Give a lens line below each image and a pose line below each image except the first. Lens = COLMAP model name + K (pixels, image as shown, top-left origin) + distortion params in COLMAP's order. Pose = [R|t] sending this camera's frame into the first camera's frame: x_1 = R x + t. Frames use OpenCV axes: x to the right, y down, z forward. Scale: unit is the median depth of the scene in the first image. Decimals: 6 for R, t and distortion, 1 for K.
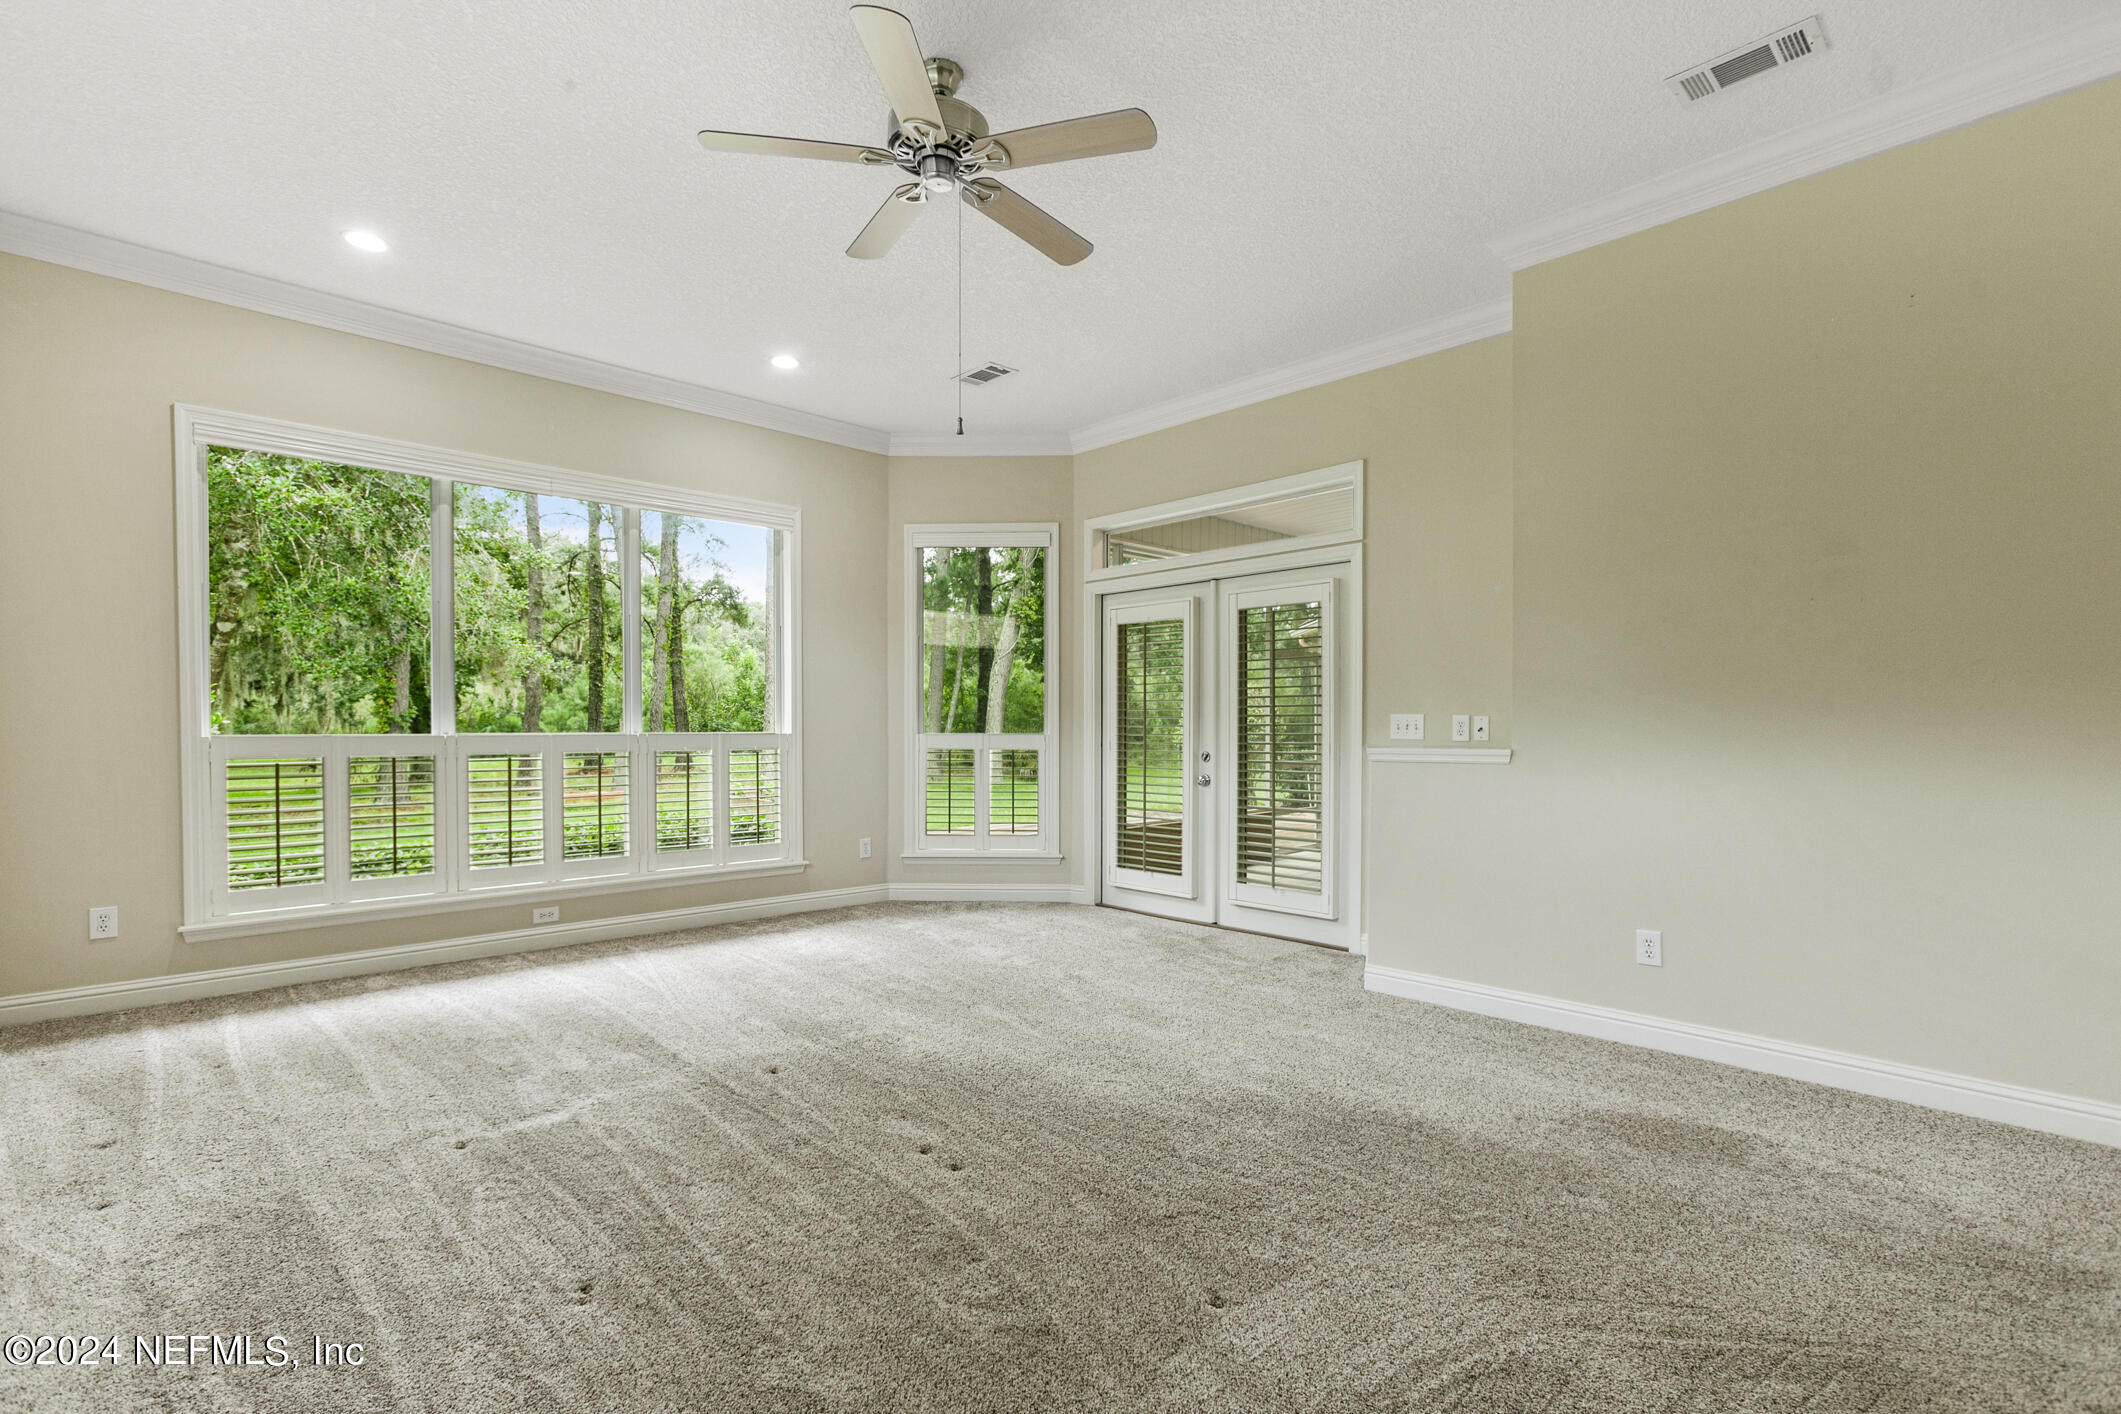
lens RADIAL K [[966.7, 0, 1055.7], [0, 966.7, 711.8], [0, 0, 1]] dist [-0.001483, 0.000039]
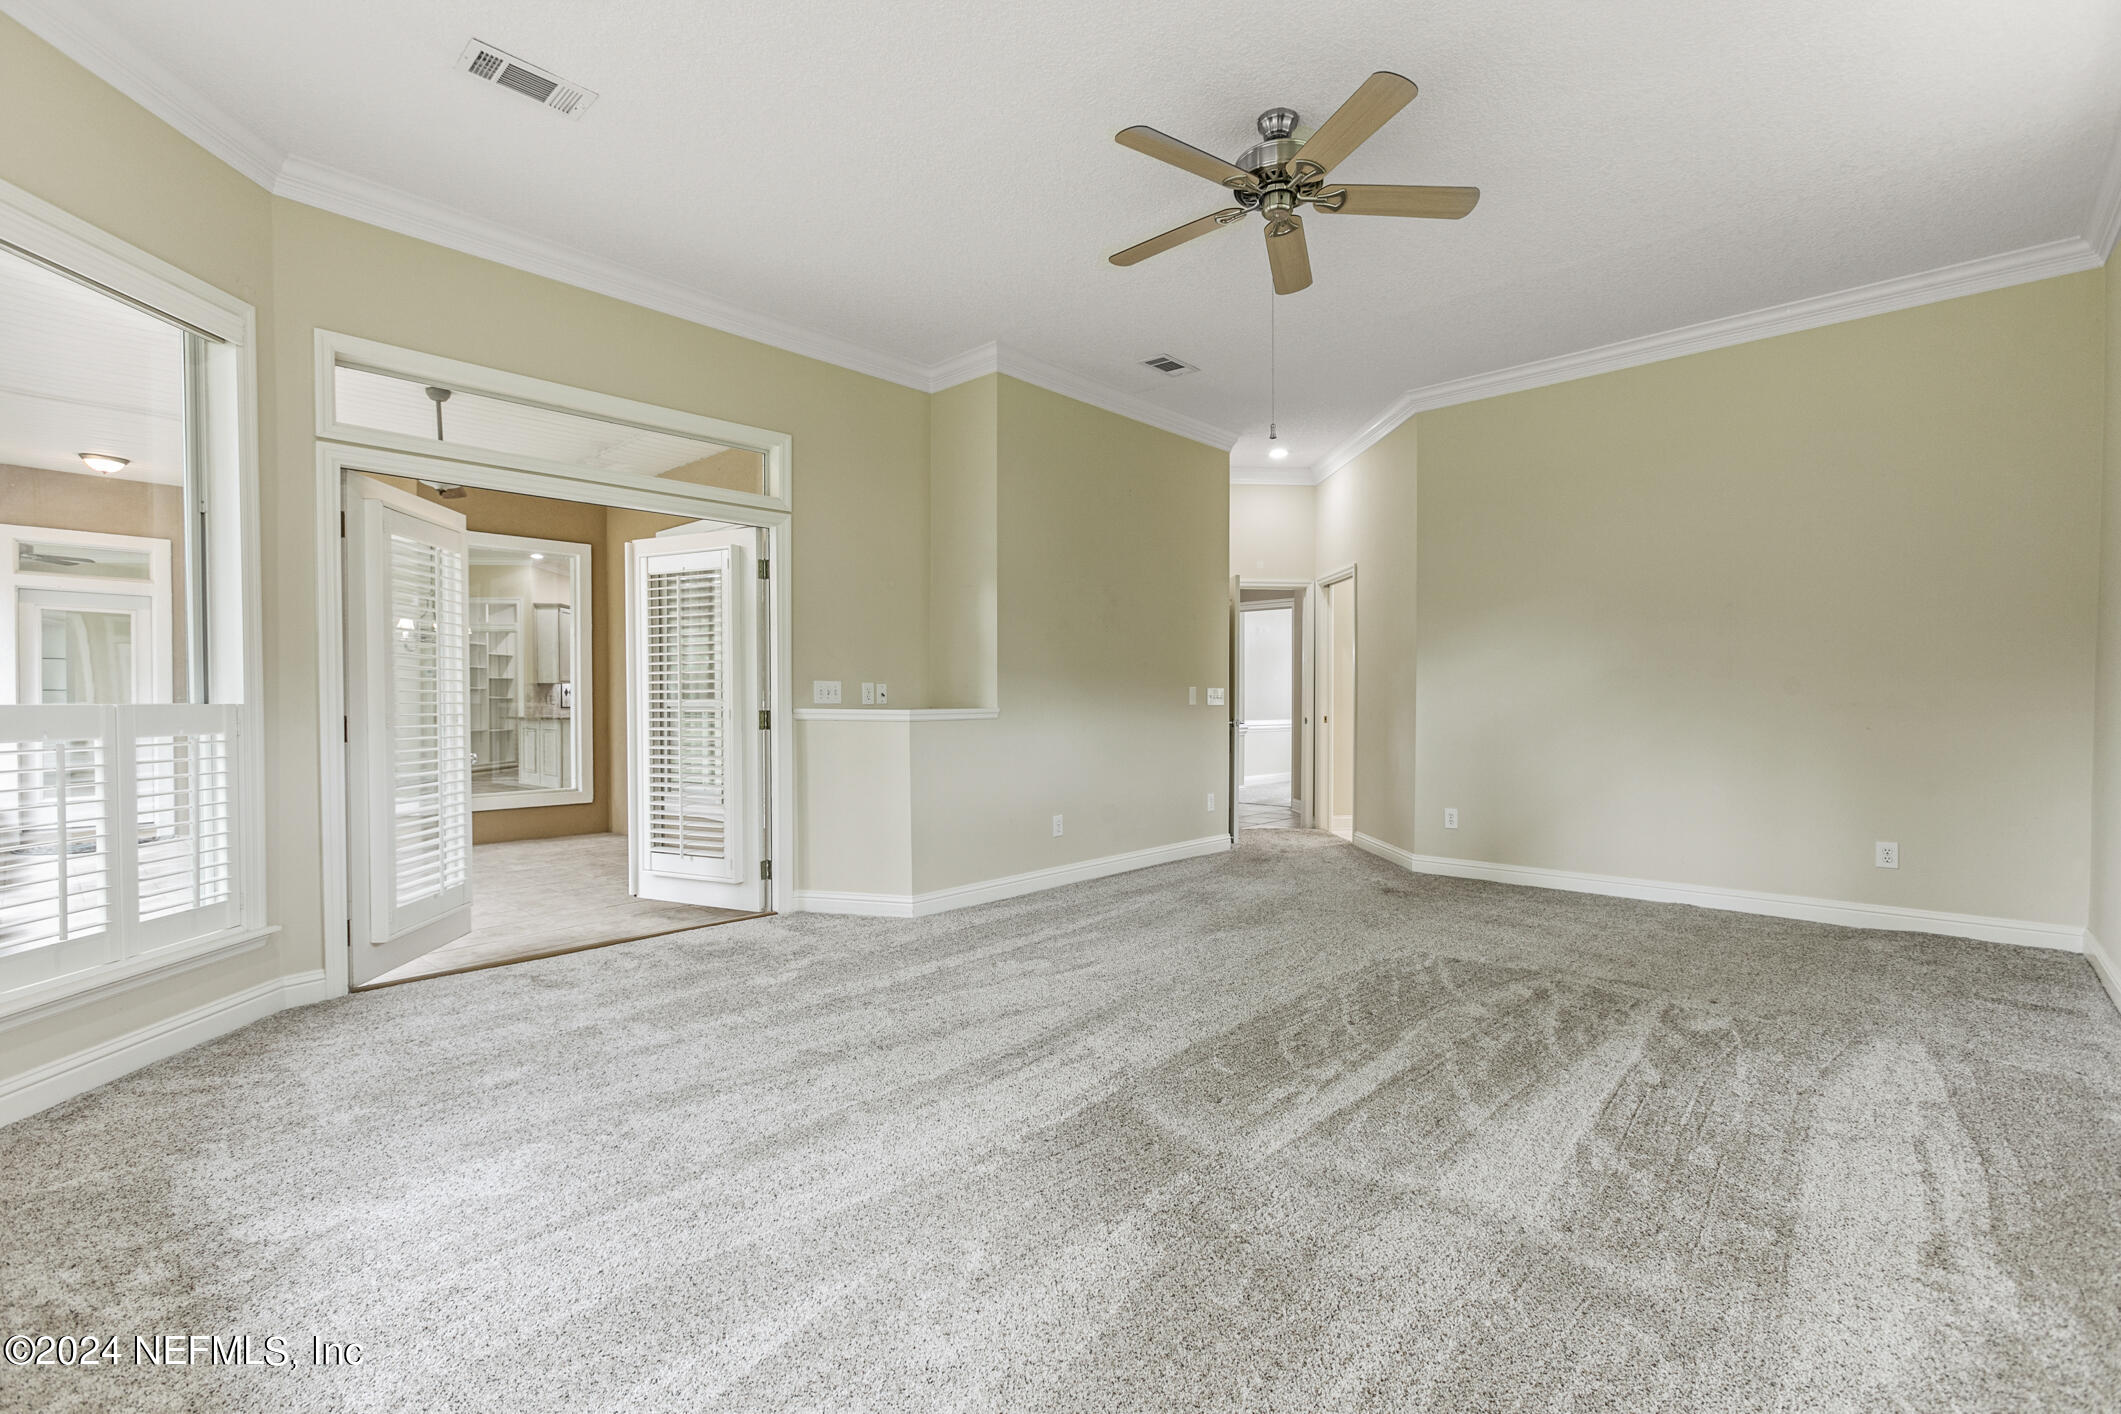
lens RADIAL K [[966.7, 0, 1055.7], [0, 966.7, 711.8], [0, 0, 1]] dist [-0.001483, 0.000039]
pose [[-0.060820, -0.028454, 0.997743, -0.758036], [-0.019300, 0.999440, 0.027326, 0.002036], [-0.997962, -0.017595, -0.061335, 0.797686]]
